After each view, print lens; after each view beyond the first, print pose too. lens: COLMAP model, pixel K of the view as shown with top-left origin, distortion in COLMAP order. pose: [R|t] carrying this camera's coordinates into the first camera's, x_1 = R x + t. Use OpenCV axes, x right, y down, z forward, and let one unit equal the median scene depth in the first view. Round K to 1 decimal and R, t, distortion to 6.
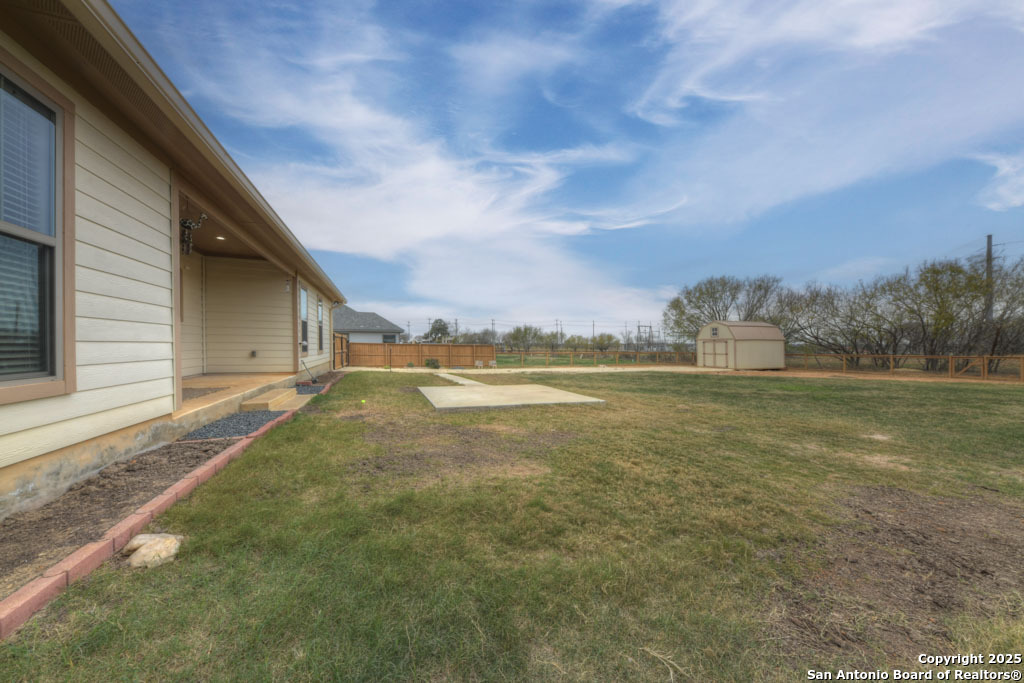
lens RADIAL K [[356.4, 0, 512.0], [0, 356.4, 341.5], [0, 0, 1]] dist [-0.000006, -0.000031]
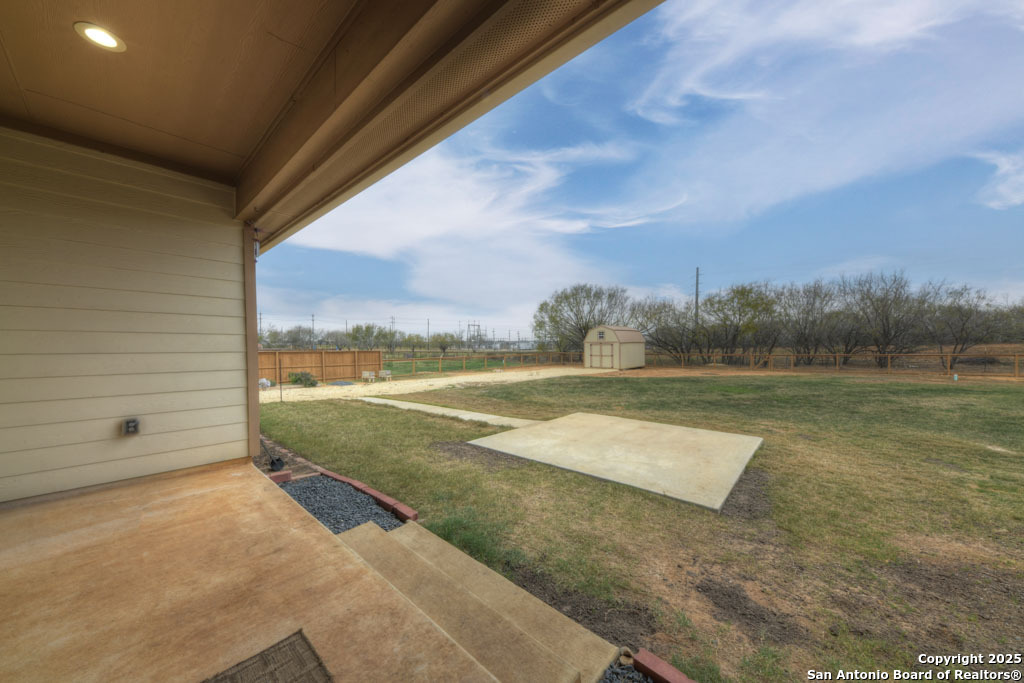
lens RADIAL K [[356.4, 0, 512.0], [0, 356.4, 341.5], [0, 0, 1]] dist [-0.000006, -0.000031]
pose [[0.882982, -0.005794, 0.469371, -0.180243], [0.002915, 0.999972, 0.006860, -0.016261], [-0.469397, -0.004689, 0.882975, 0.165710]]
